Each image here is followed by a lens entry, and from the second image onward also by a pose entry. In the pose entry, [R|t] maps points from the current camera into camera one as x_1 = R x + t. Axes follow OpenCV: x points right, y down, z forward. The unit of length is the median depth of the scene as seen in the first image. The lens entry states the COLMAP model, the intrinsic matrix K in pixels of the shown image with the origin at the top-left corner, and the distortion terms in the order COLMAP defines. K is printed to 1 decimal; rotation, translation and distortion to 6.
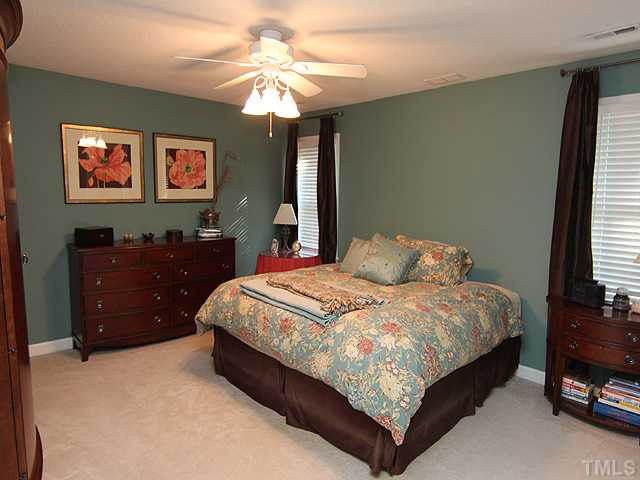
lens RADIAL K [[406.7, 0, 318.7], [0, 406.7, 239.3], [0, 0, 1]] dist [0.007476, 0.003898]
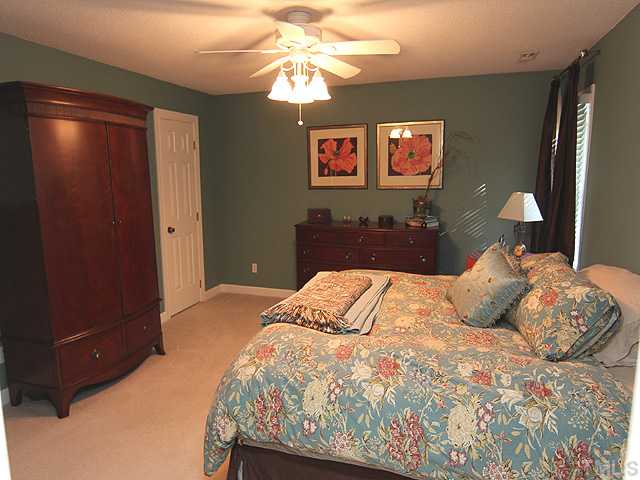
lens RADIAL K [[406.7, 0, 311.6], [0, 406.7, 225.2], [0, 0, 1]] dist [0.007476, 0.003898]
pose [[0.470296, 0.094708, -0.877412, 0.487260], [-0.088033, 0.994300, 0.060139, -0.047827], [0.878107, 0.048958, 0.475953, 0.368494]]
